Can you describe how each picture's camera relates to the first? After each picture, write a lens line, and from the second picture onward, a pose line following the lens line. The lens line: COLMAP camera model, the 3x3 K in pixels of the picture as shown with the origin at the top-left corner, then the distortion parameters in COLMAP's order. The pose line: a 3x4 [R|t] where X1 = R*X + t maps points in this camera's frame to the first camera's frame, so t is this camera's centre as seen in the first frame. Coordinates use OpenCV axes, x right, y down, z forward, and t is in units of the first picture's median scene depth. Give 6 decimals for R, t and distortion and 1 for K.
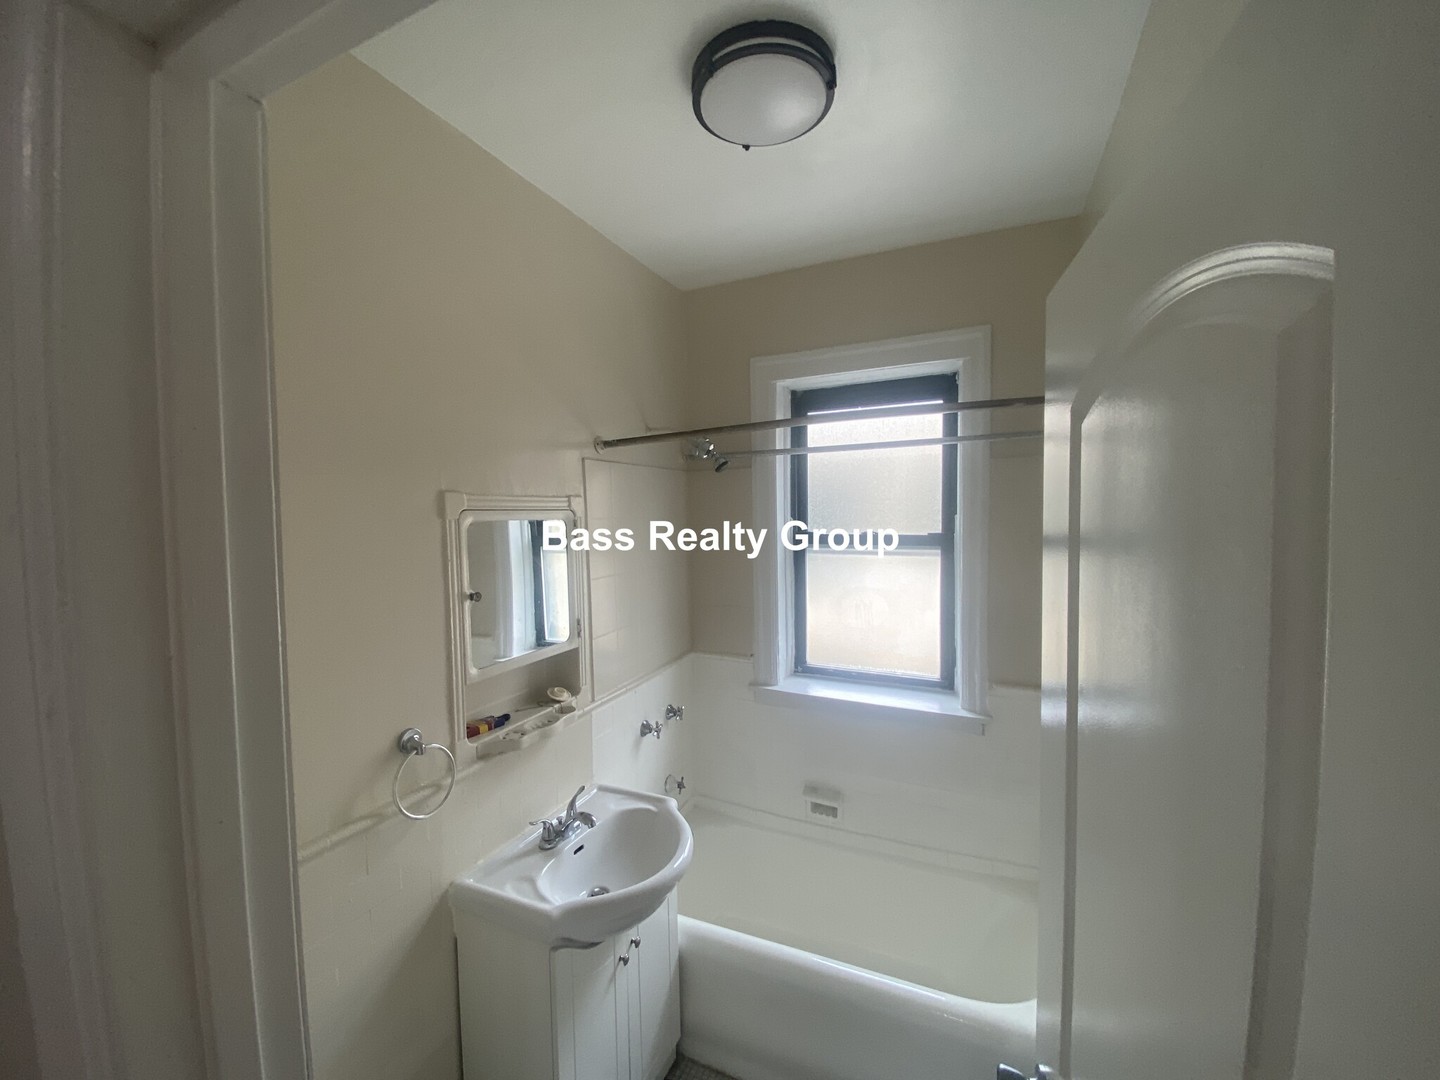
lens RADIAL K [[586.4, 0, 712.4], [0, 586.4, 540.2], [0, 0, 1]] dist [0.032052, -0.026170]
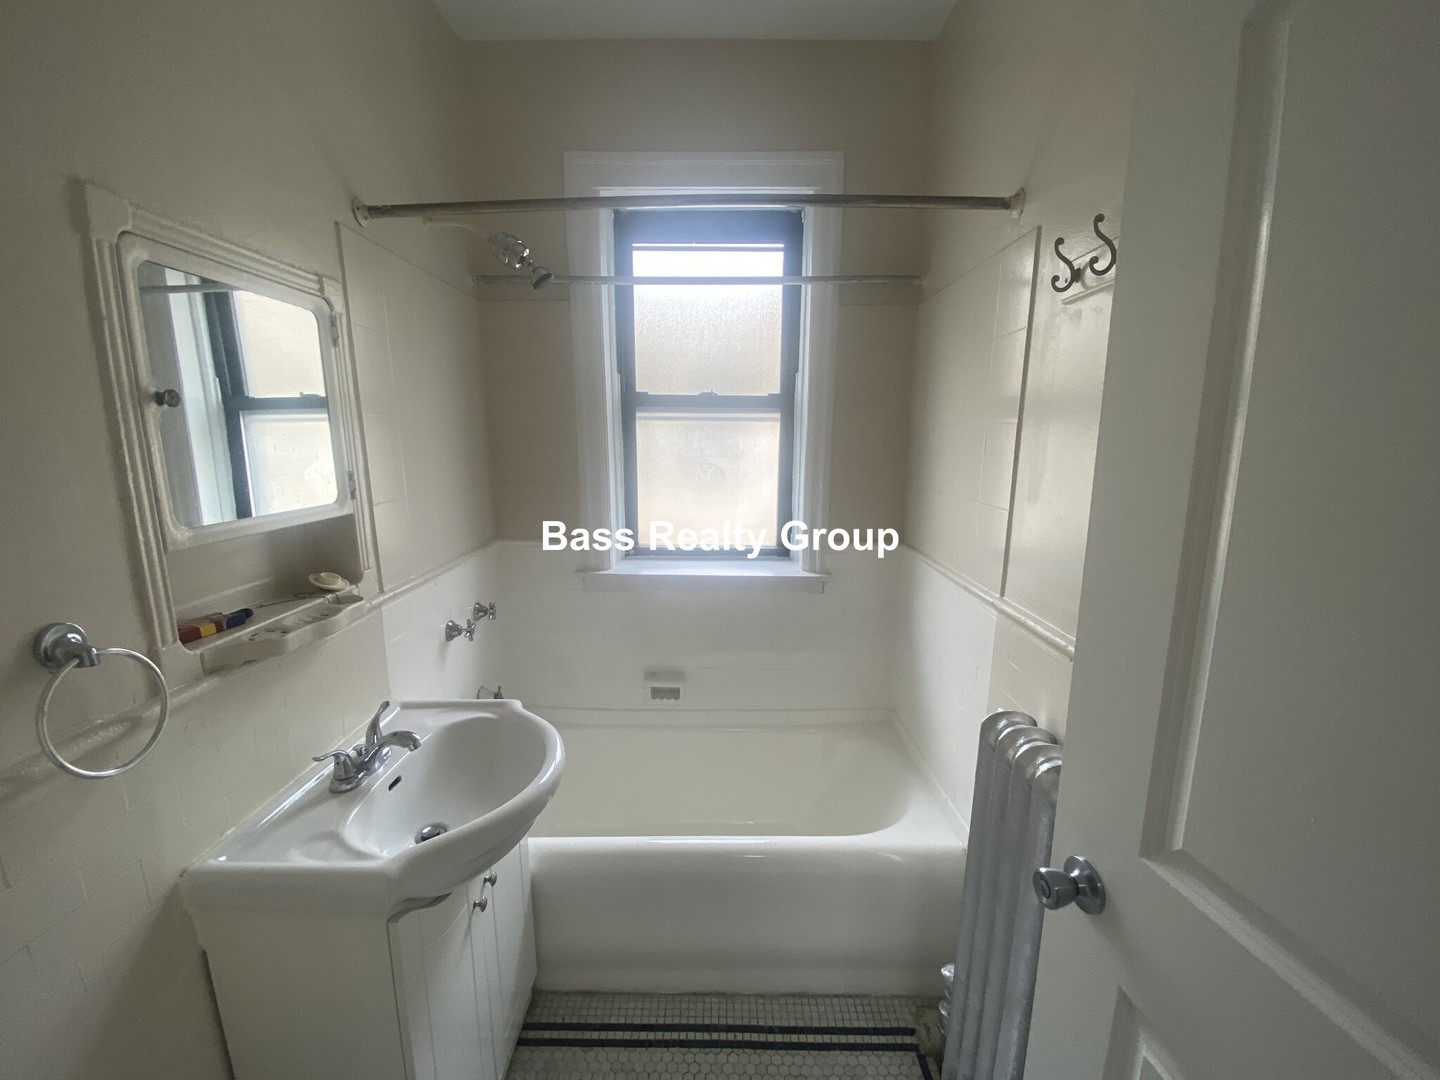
lens RADIAL K [[586.4, 0, 712.4], [0, 586.4, 540.2], [0, 0, 1]] dist [0.032052, -0.026170]
pose [[0.910517, -0.057654, 0.409433, -0.155002], [0.006828, 0.992192, 0.124532, 0.152551], [-0.413416, -0.110593, 0.903801, 0.240260]]
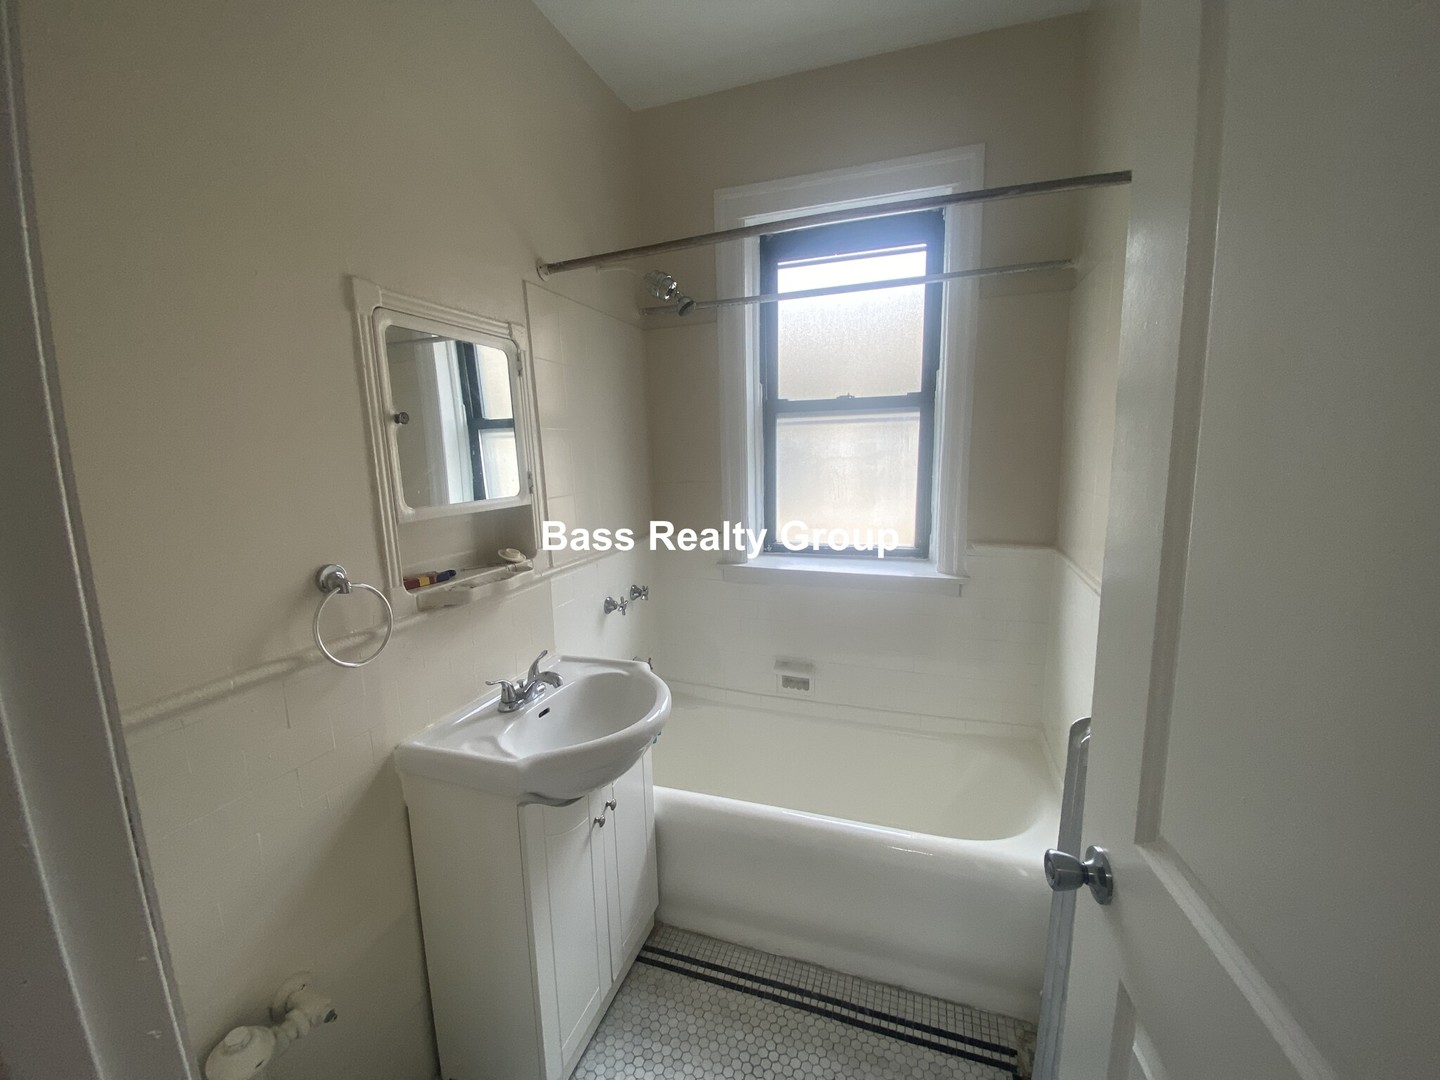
lens RADIAL K [[586.4, 0, 712.4], [0, 586.4, 540.2], [0, 0, 1]] dist [0.032052, -0.026170]
pose [[0.995591, -0.024755, 0.090480, -0.045184], [0.015162, 0.994334, 0.105214, 0.172219], [-0.092571, -0.103379, 0.990325, 0.113657]]
